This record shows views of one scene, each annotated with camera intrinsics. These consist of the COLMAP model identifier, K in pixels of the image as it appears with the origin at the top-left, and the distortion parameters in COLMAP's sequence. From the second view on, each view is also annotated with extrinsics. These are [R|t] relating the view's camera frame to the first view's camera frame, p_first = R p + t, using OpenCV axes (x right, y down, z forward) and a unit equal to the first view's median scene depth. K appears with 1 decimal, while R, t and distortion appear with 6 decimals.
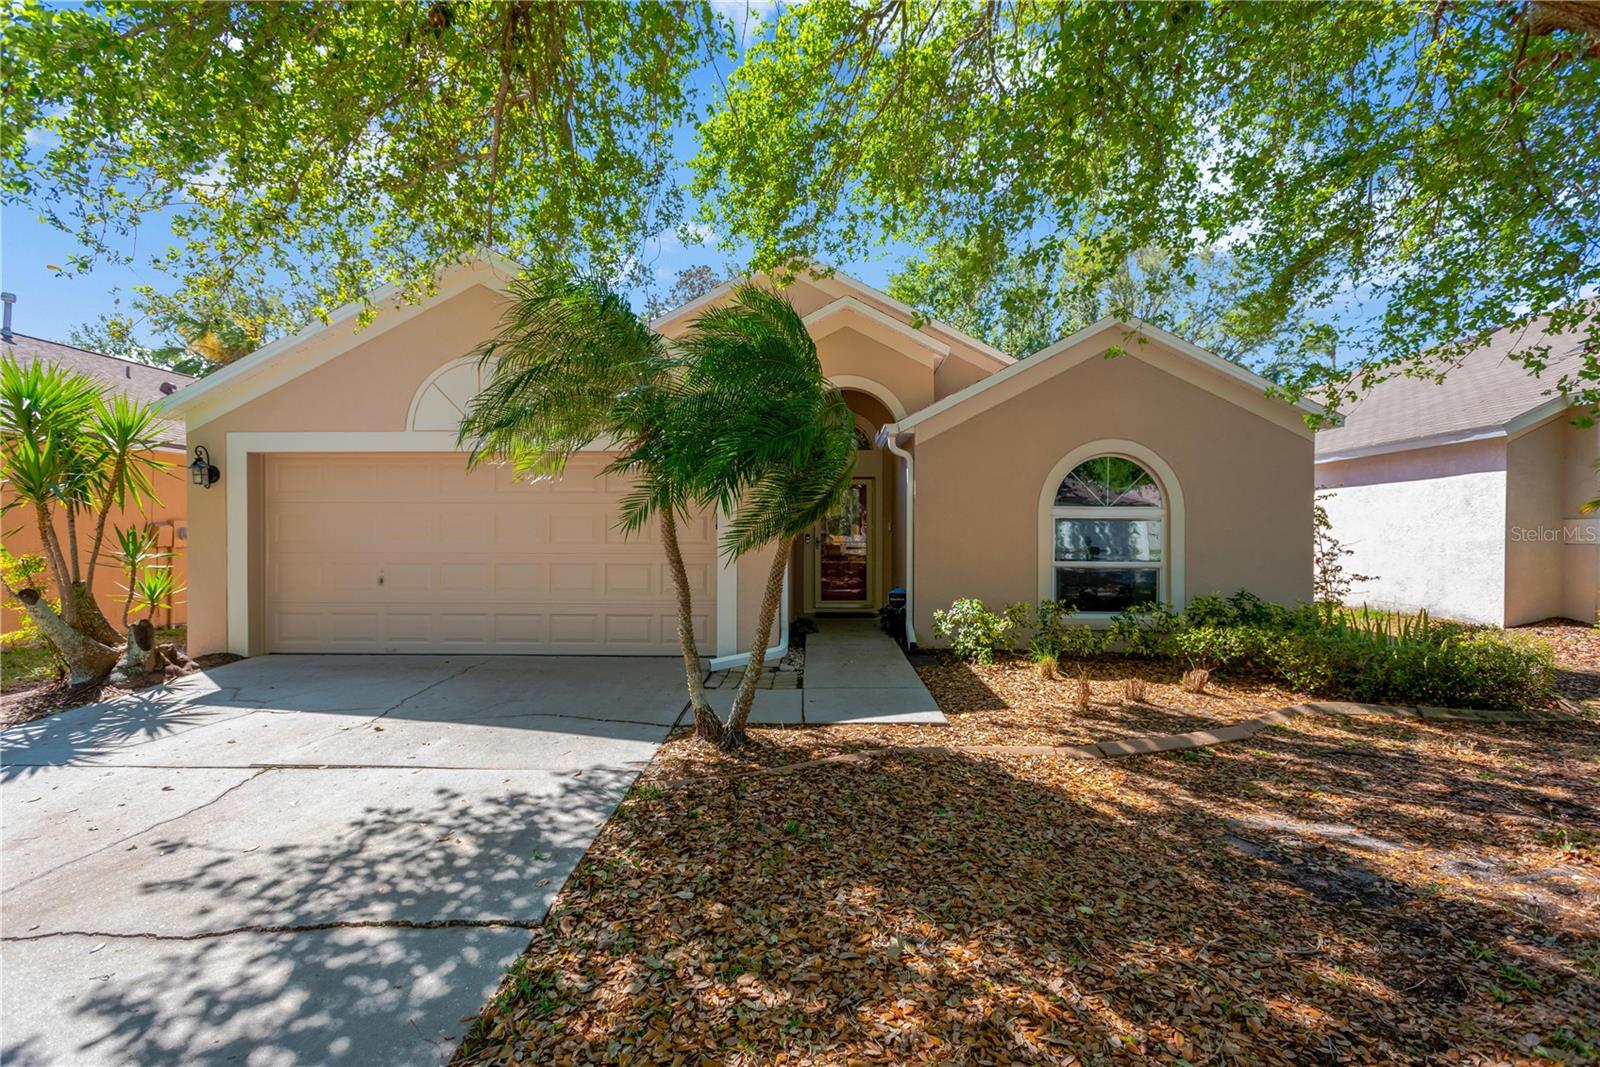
lens RADIAL K [[740.4, 0, 799.4], [0, 740.4, 535.8], [0, 0, 1]] dist [0.016490, -0.006169]
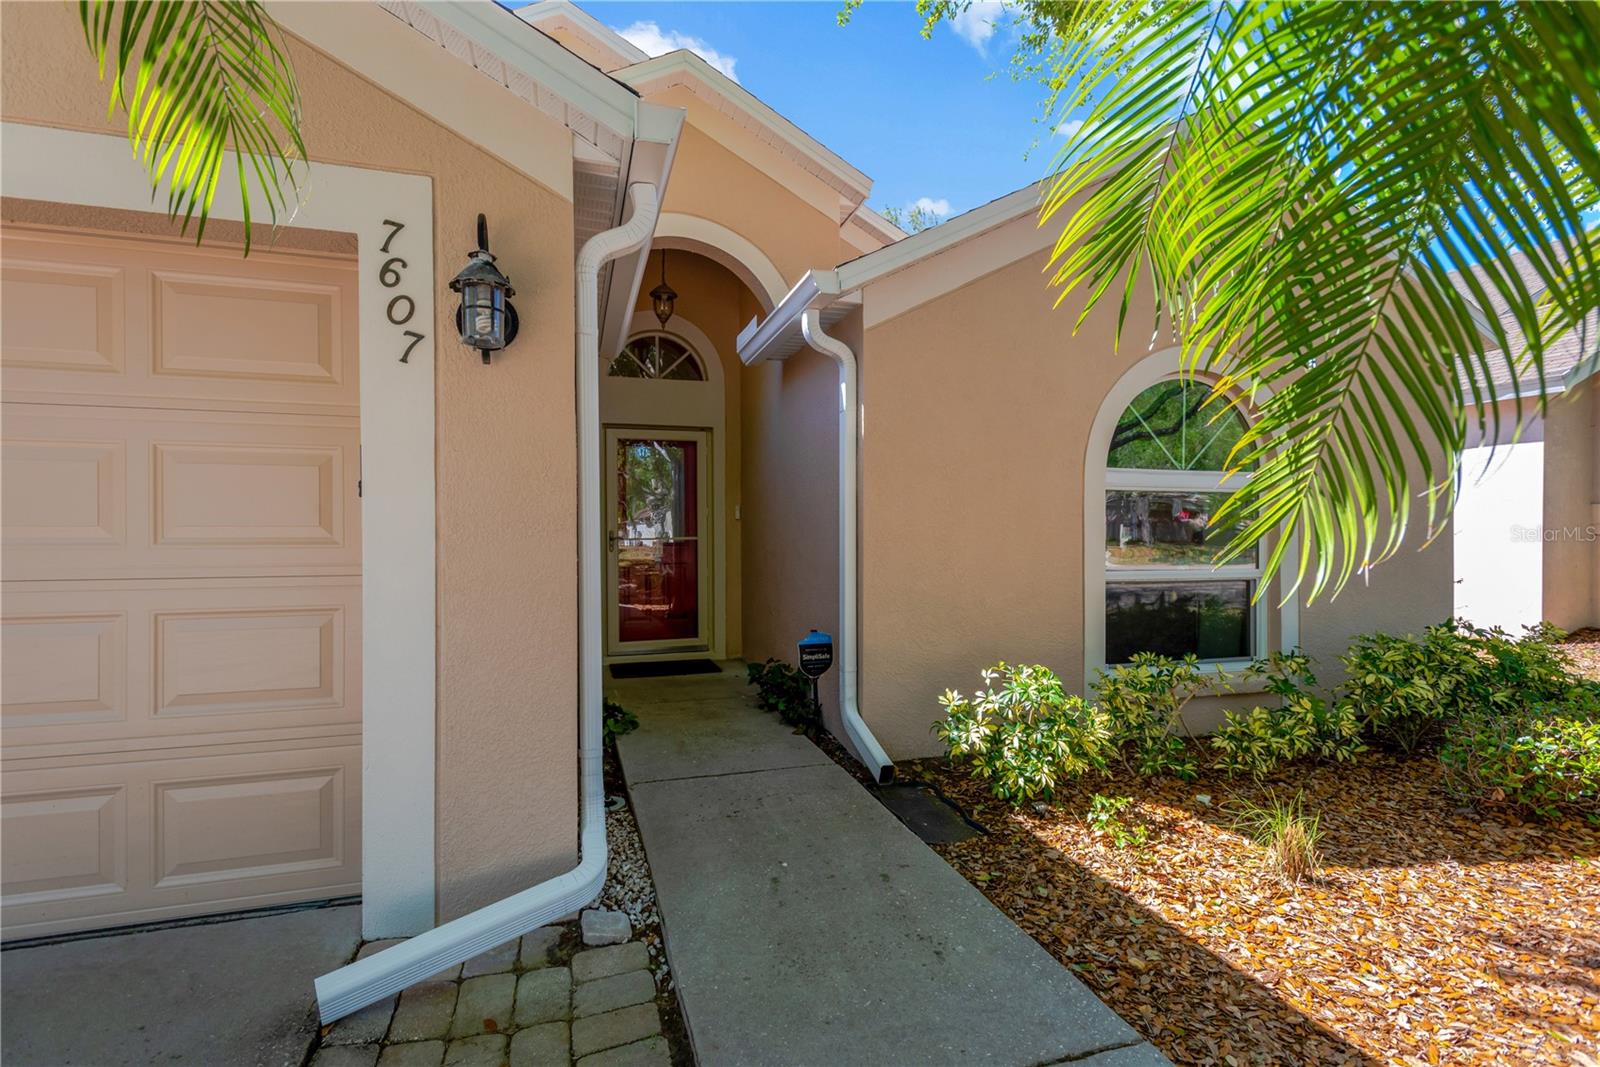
lens RADIAL K [[740.4, 0, 805.6], [0, 740.4, 528.7], [0, 0, 1]] dist [0.016490, -0.006169]
pose [[0.938753, 0.000100, 0.344589, -0.038498], [-0.000099, 1.000000, -0.000022, 0.004128], [-0.344589, -0.000013, 0.938753, 0.565236]]
